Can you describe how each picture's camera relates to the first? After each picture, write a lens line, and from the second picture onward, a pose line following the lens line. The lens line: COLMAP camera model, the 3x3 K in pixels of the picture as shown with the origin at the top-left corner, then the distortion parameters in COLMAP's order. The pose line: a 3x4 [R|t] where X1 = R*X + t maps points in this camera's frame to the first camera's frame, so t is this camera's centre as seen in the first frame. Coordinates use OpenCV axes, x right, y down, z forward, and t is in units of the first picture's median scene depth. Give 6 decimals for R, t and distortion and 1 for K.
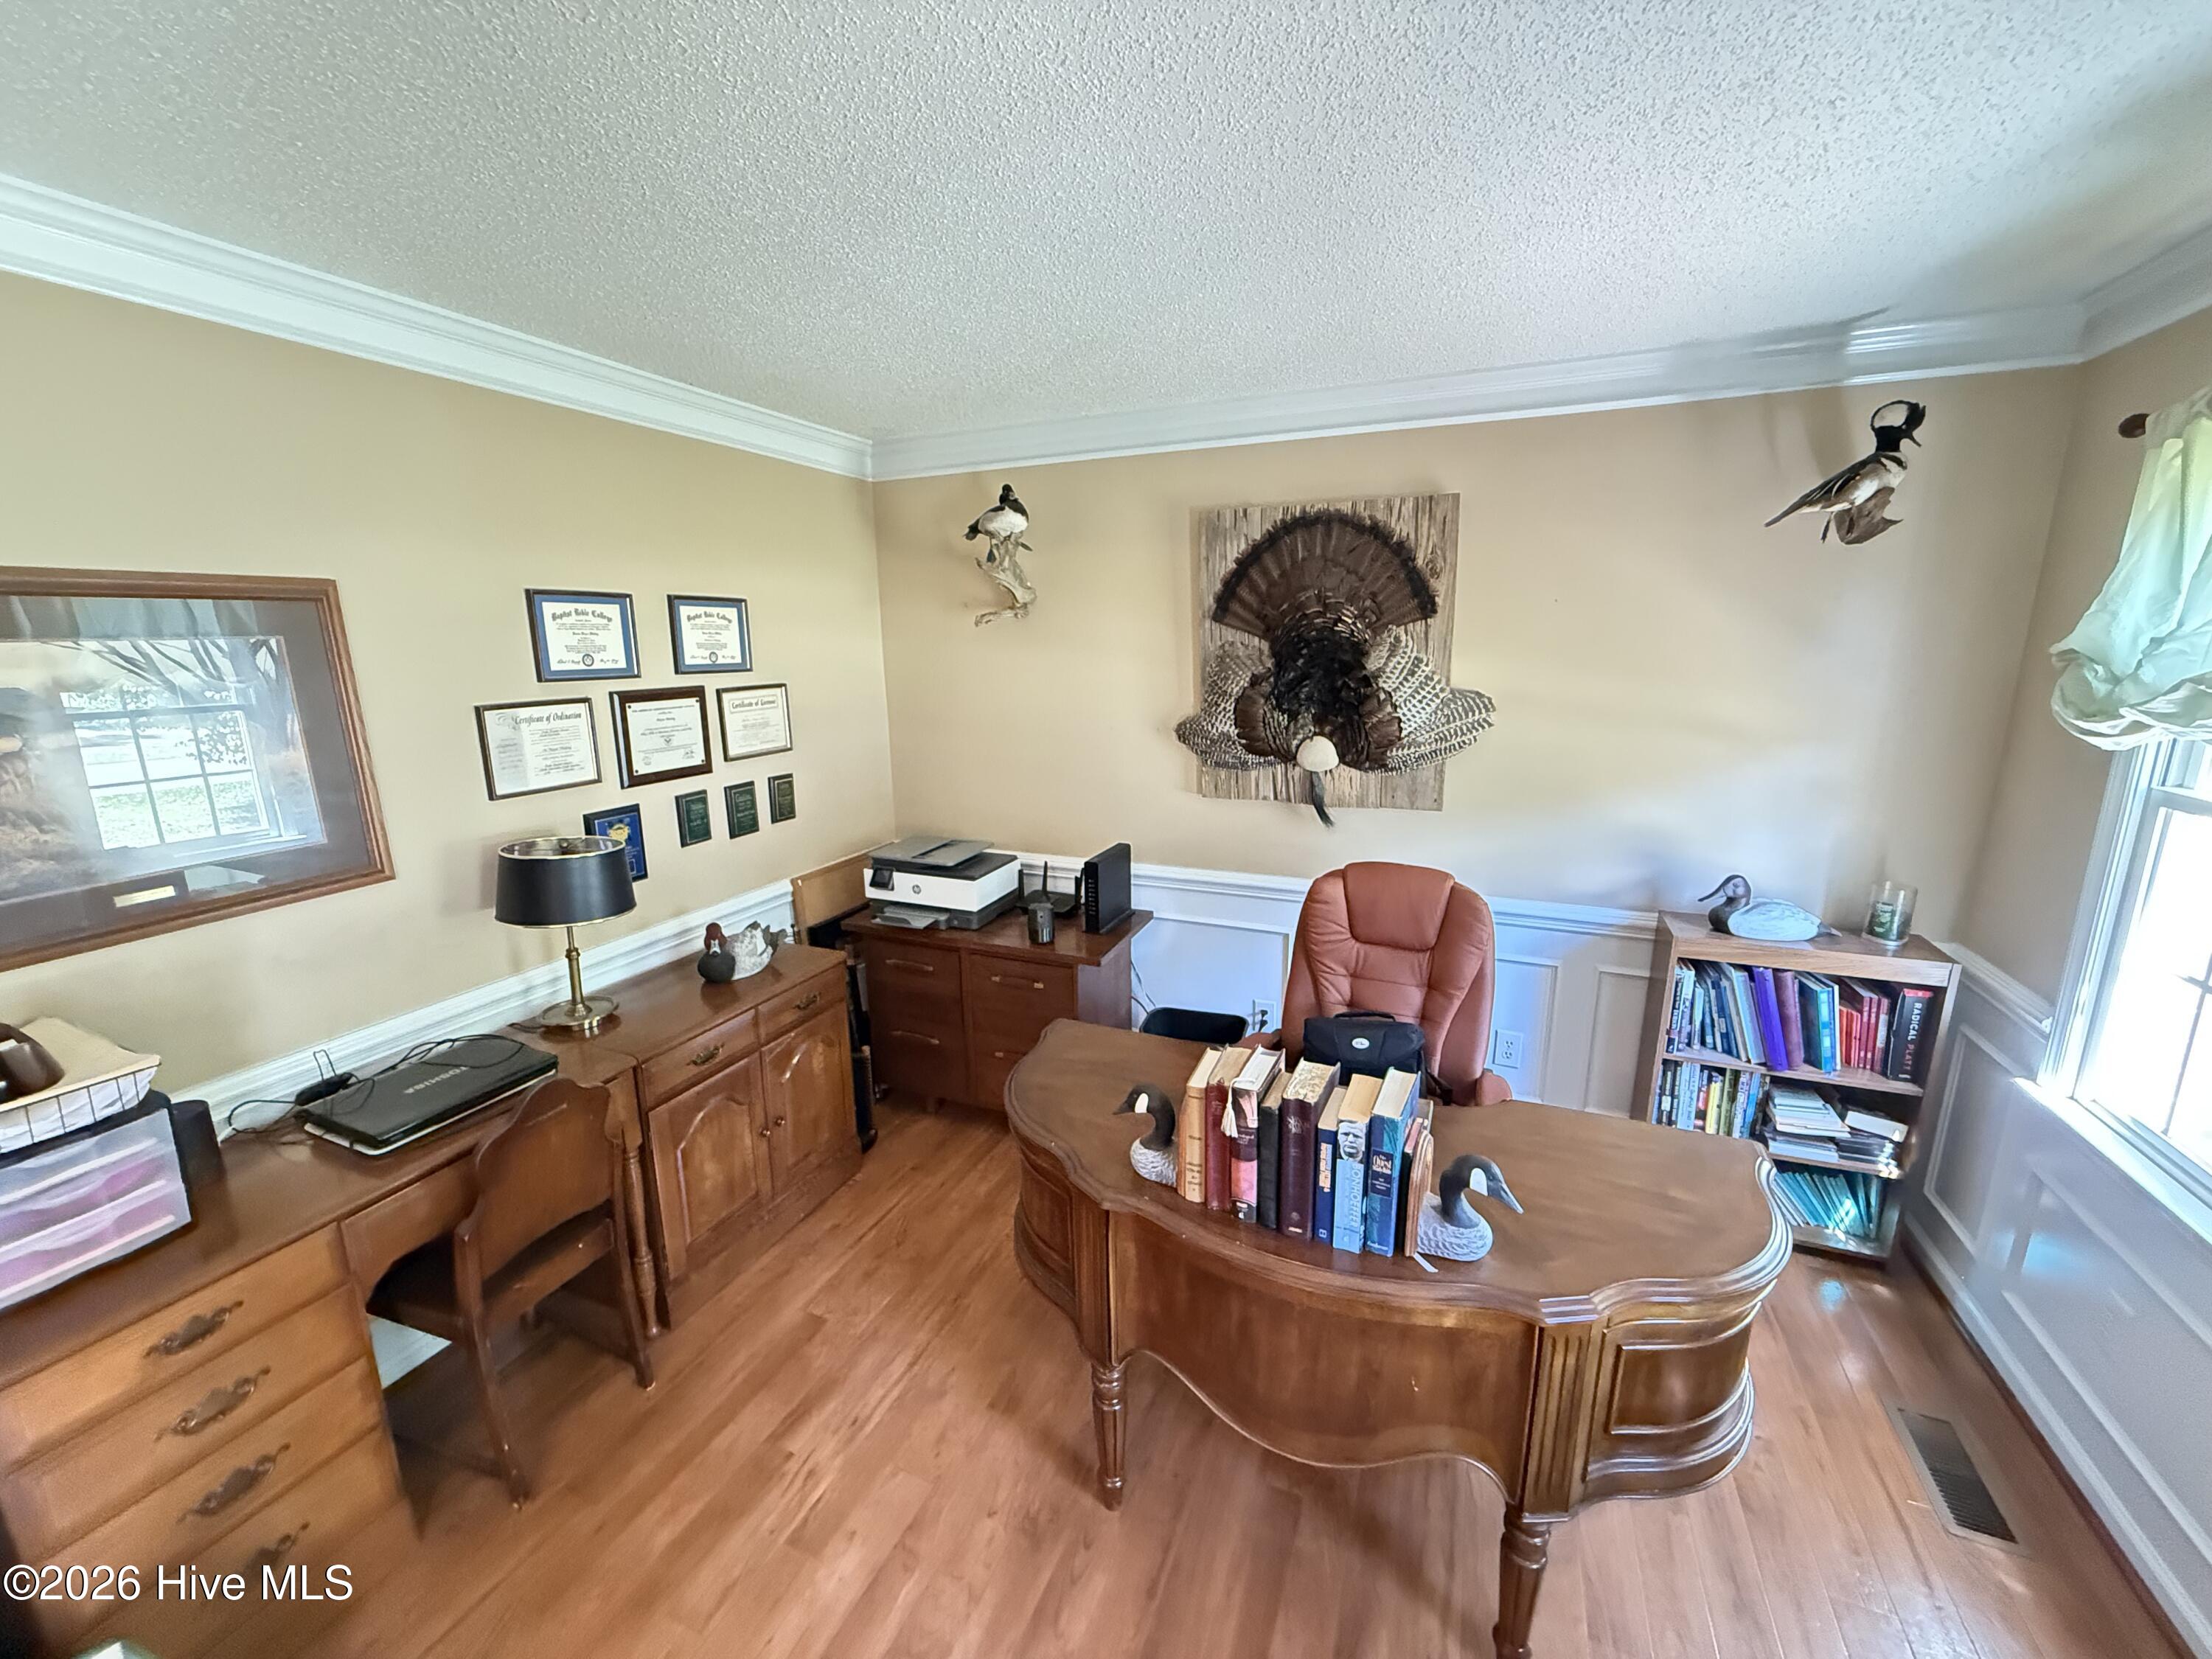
lens RADIAL K [[880.9, 0, 1102.6], [0, 880.9, 827.4], [0, 0, 1]] dist [-0.000437, -0.000200]
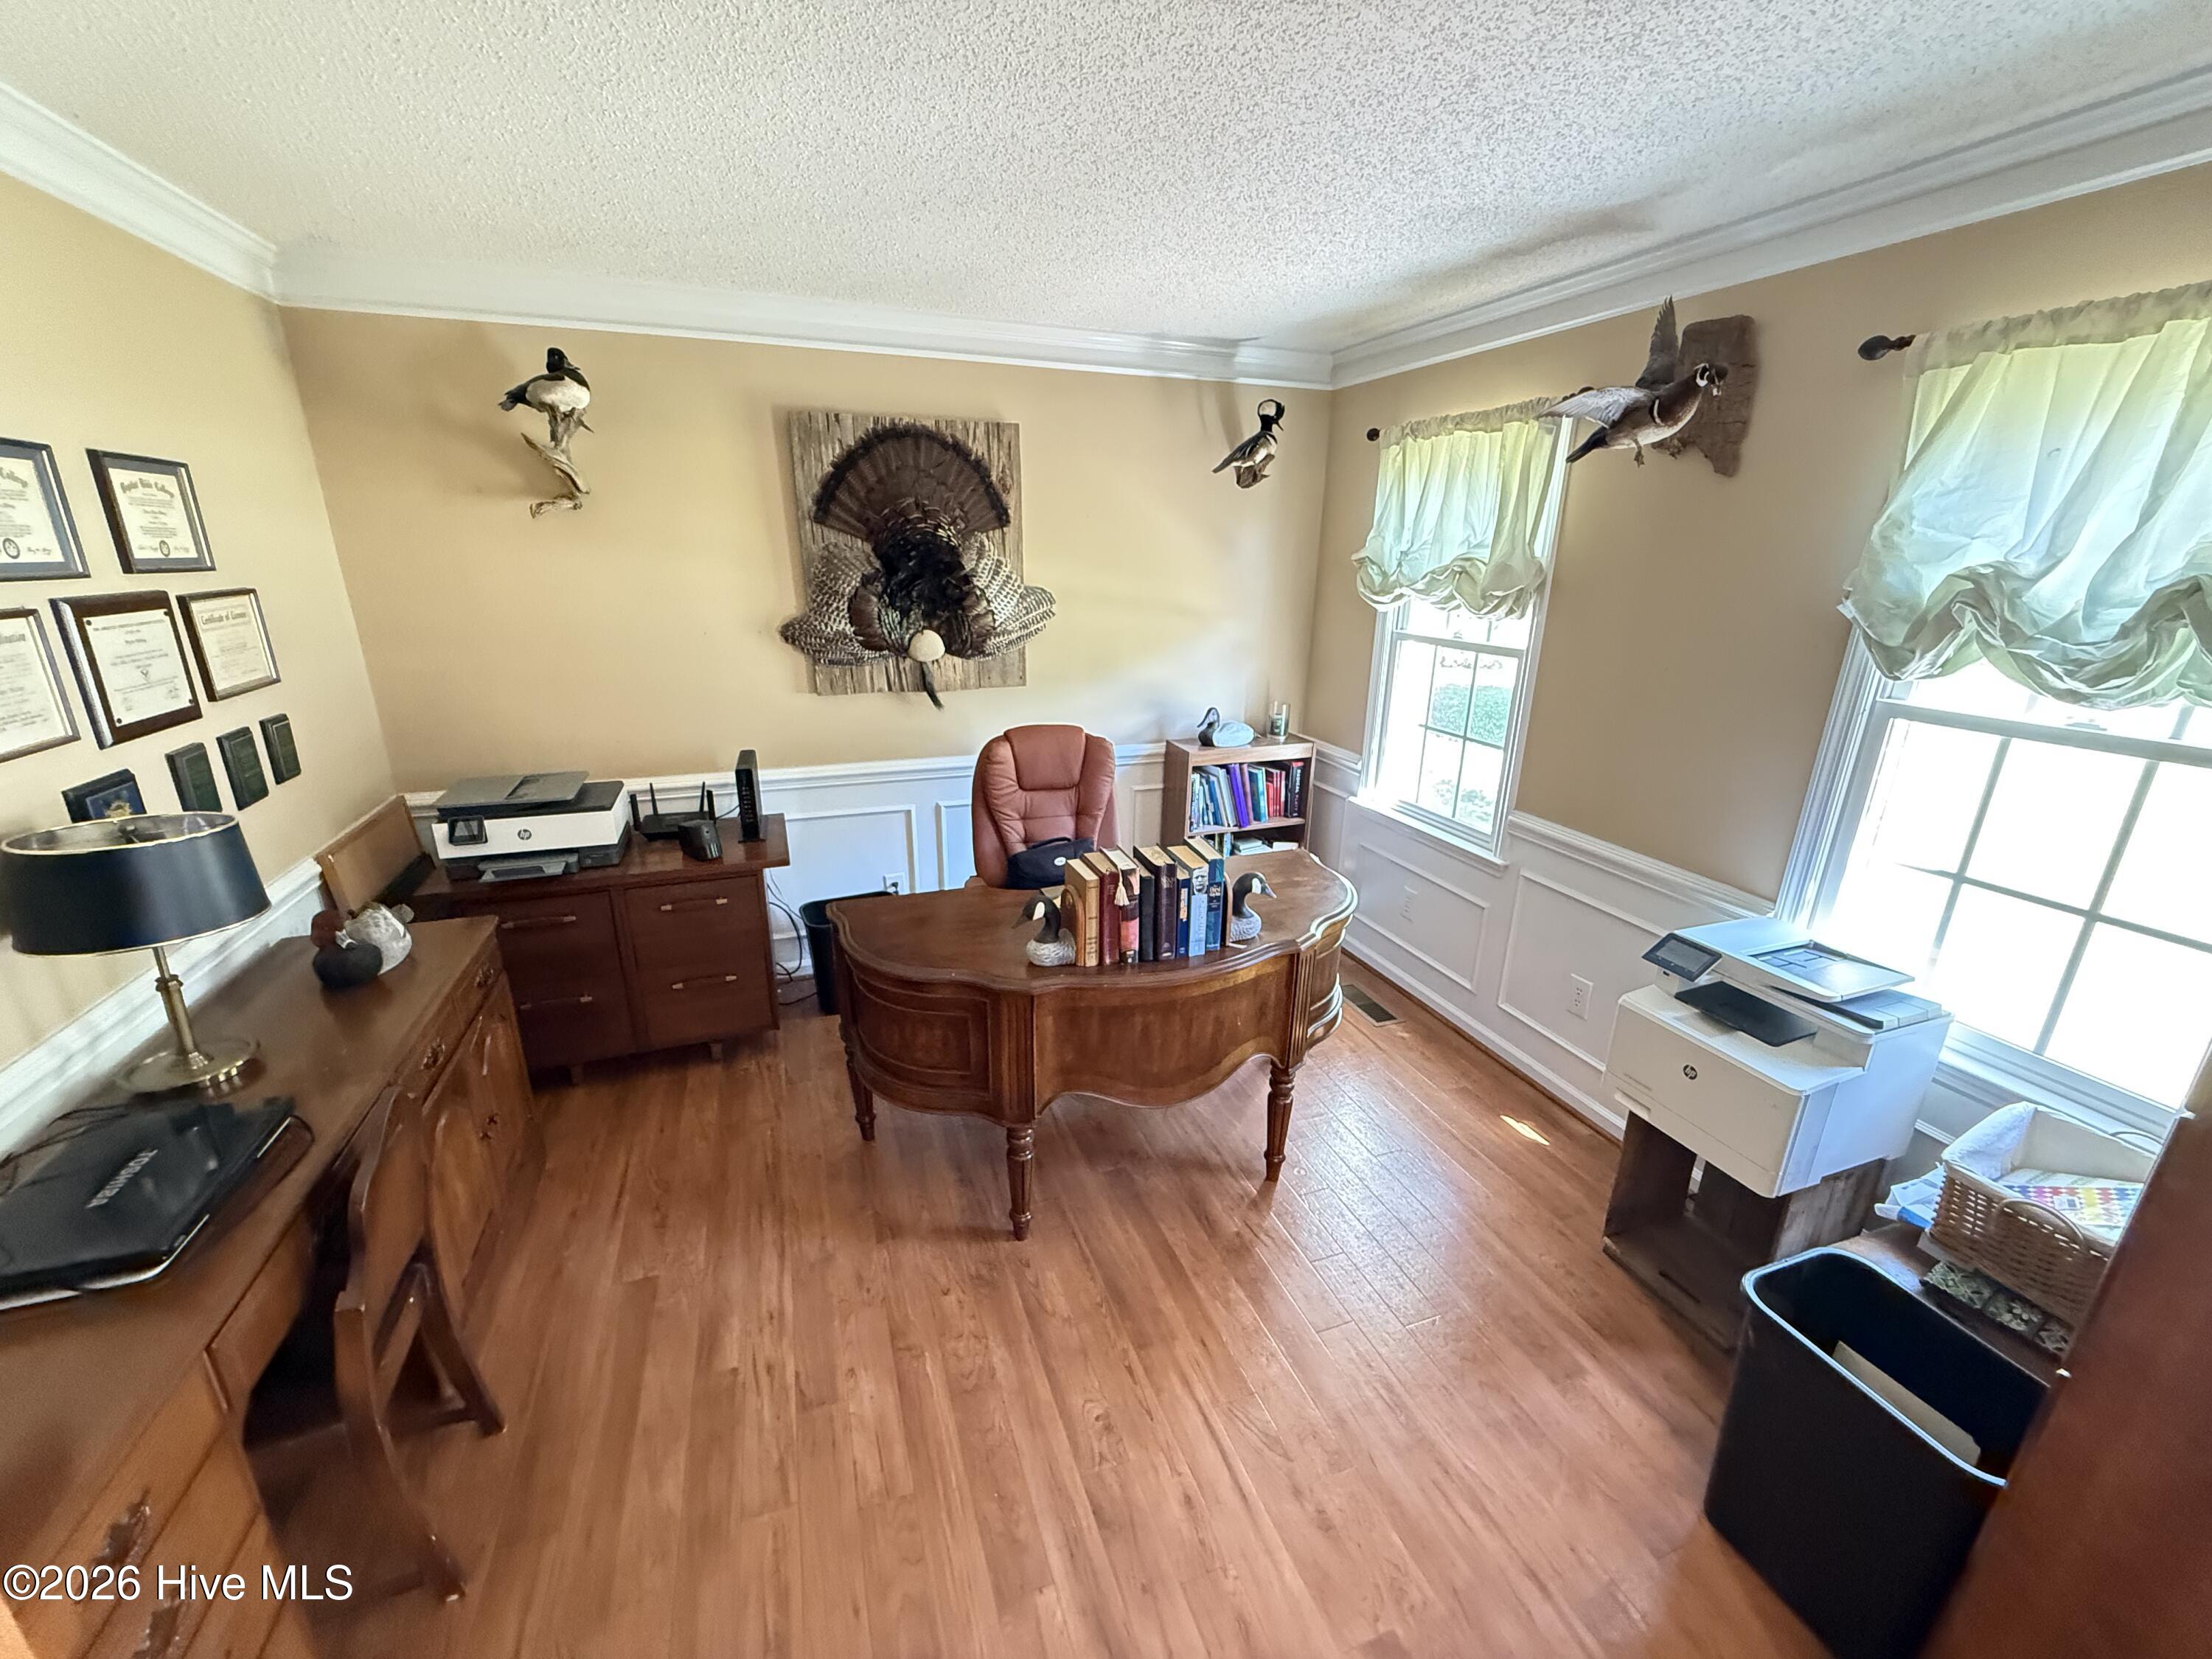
lens RADIAL K [[876.8, 0, 1102.9], [0, 876.8, 829.2], [0, 0, 1]] dist [0.000134, -0.000144]
pose [[0.726517, -0.191643, 0.659883, -0.424137], [0.125786, 0.981186, 0.146468, 0.013440], [-0.675537, -0.023407, 0.736954, 0.000104]]
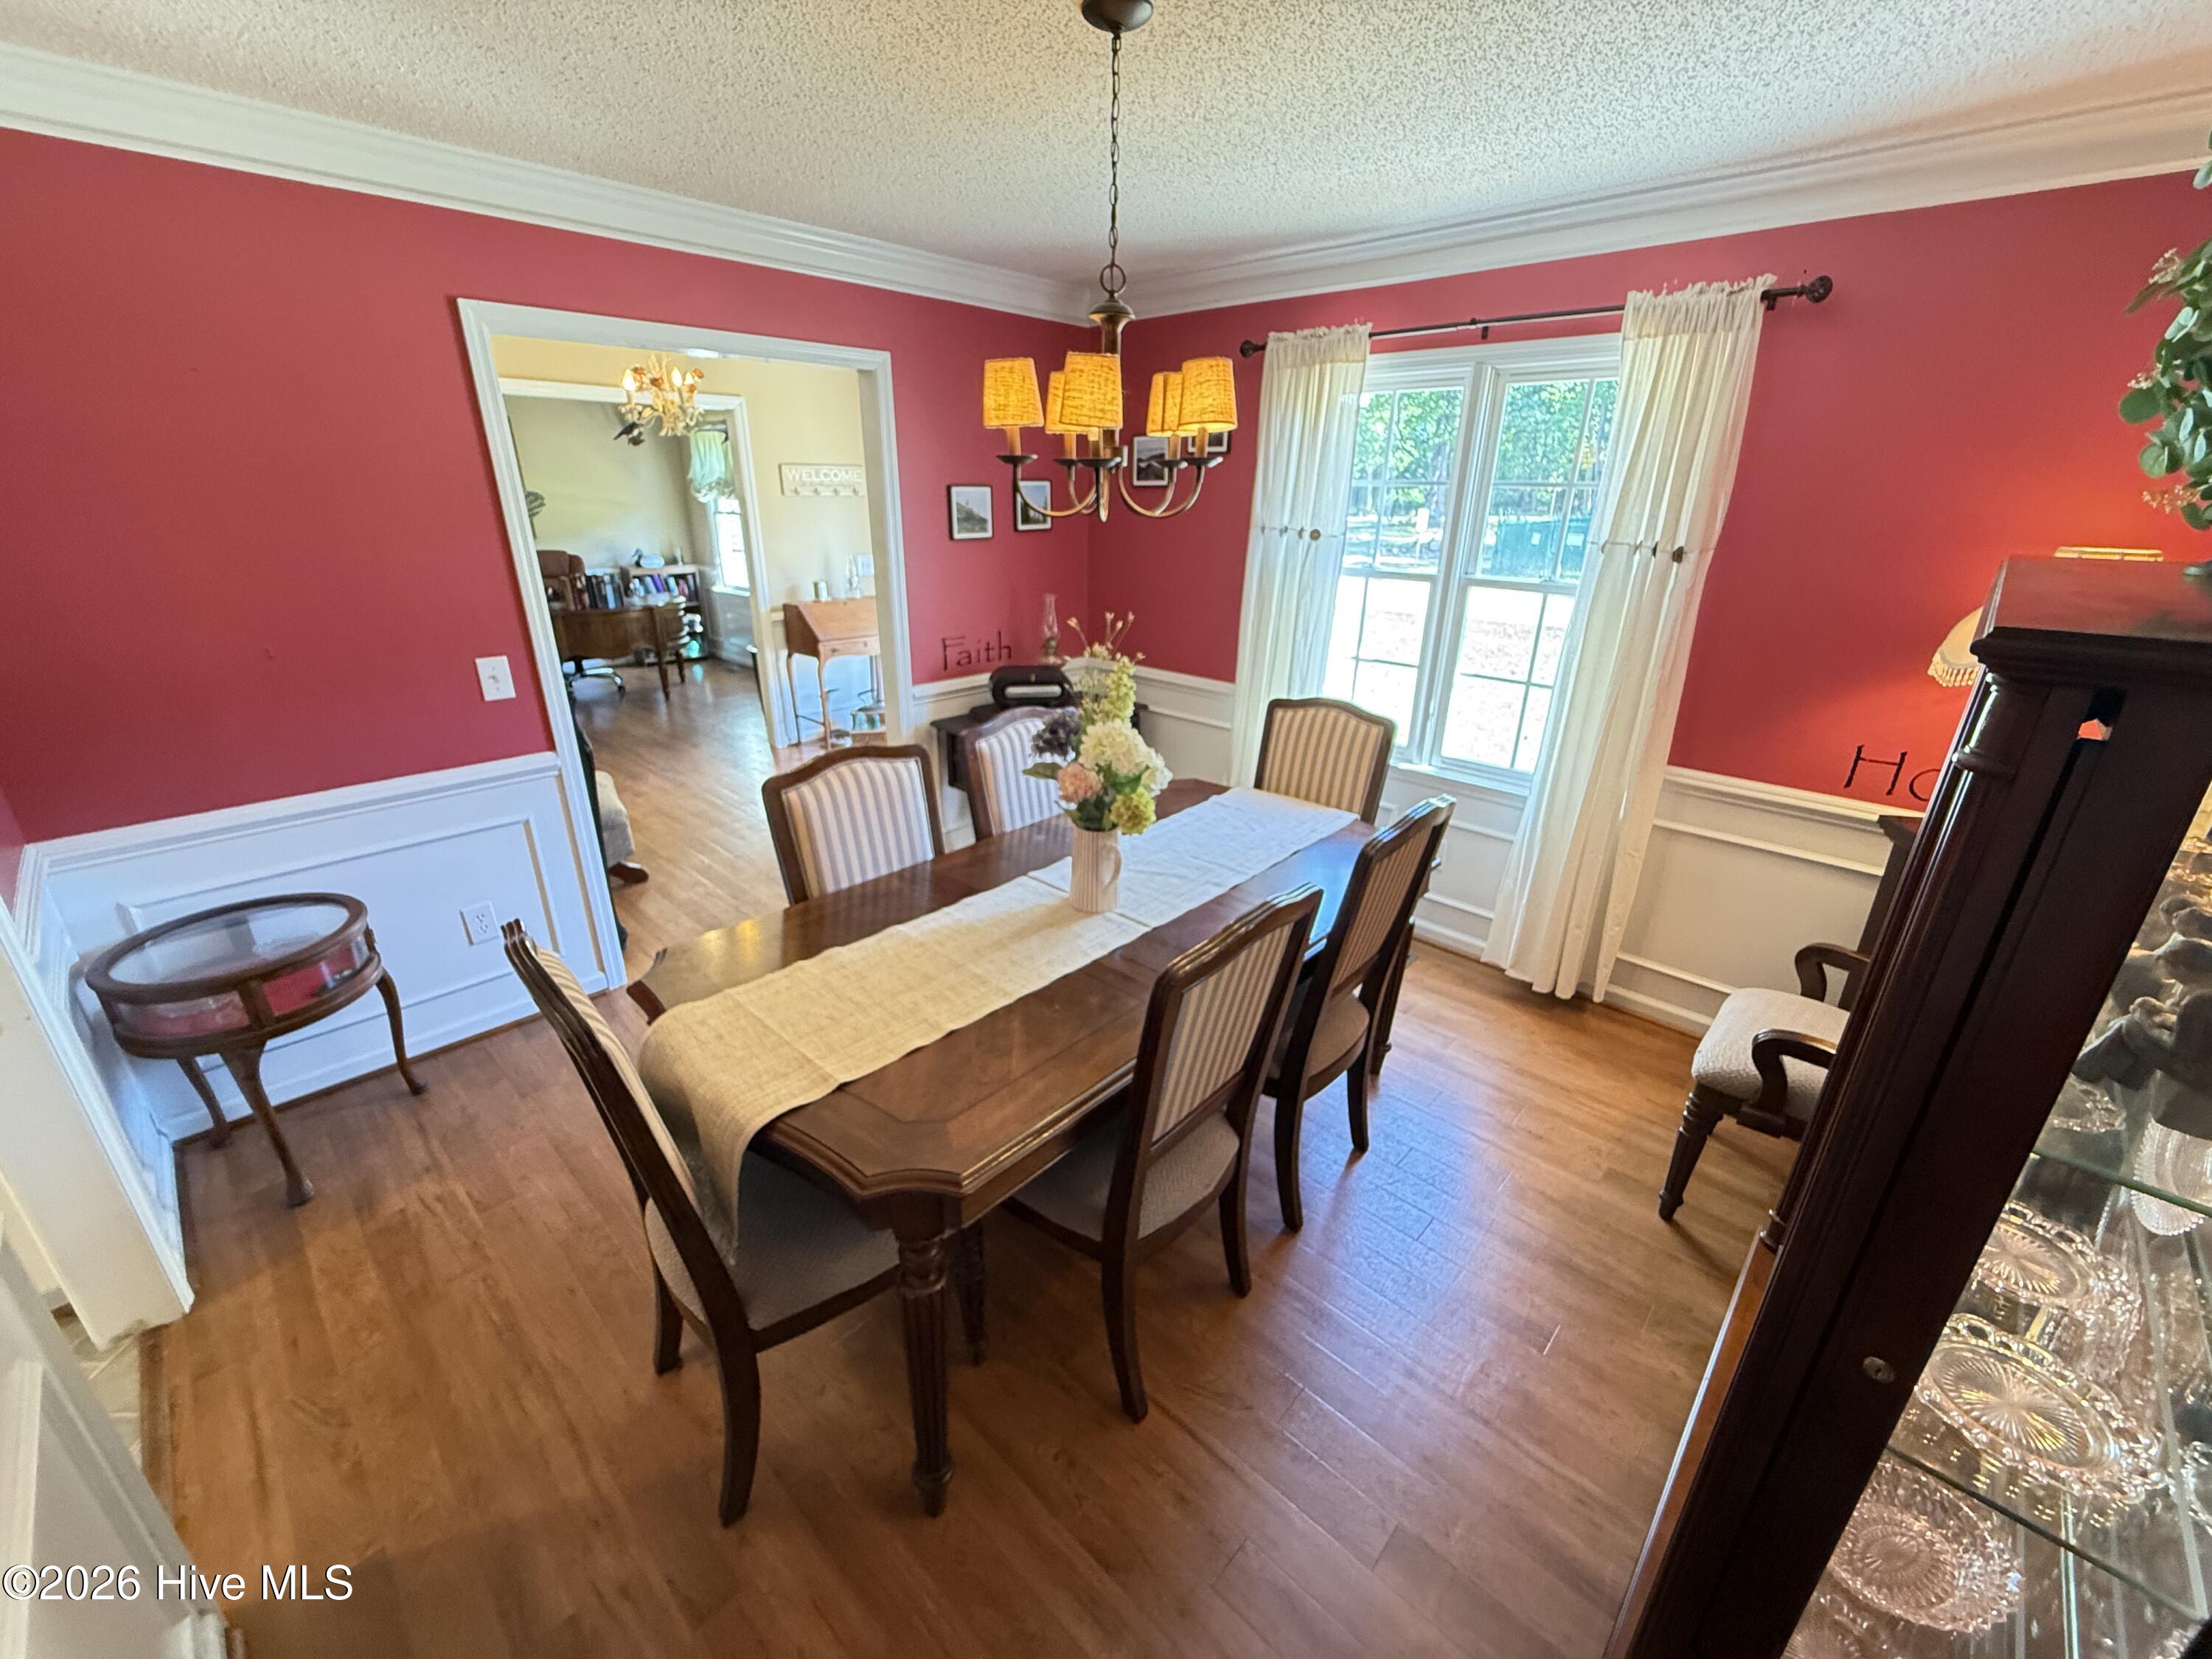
lens RADIAL K [[881.7, 0, 1106.0], [0, 881.7, 829.5], [0, 0, 1]] dist [0.000275, 0.000357]
pose [[0.347876, -0.331839, 0.876850, -1.800604], [0.186164, 0.941092, 0.282293, 0.407312], [-0.918872, 0.065035, 0.389159, -1.723594]]
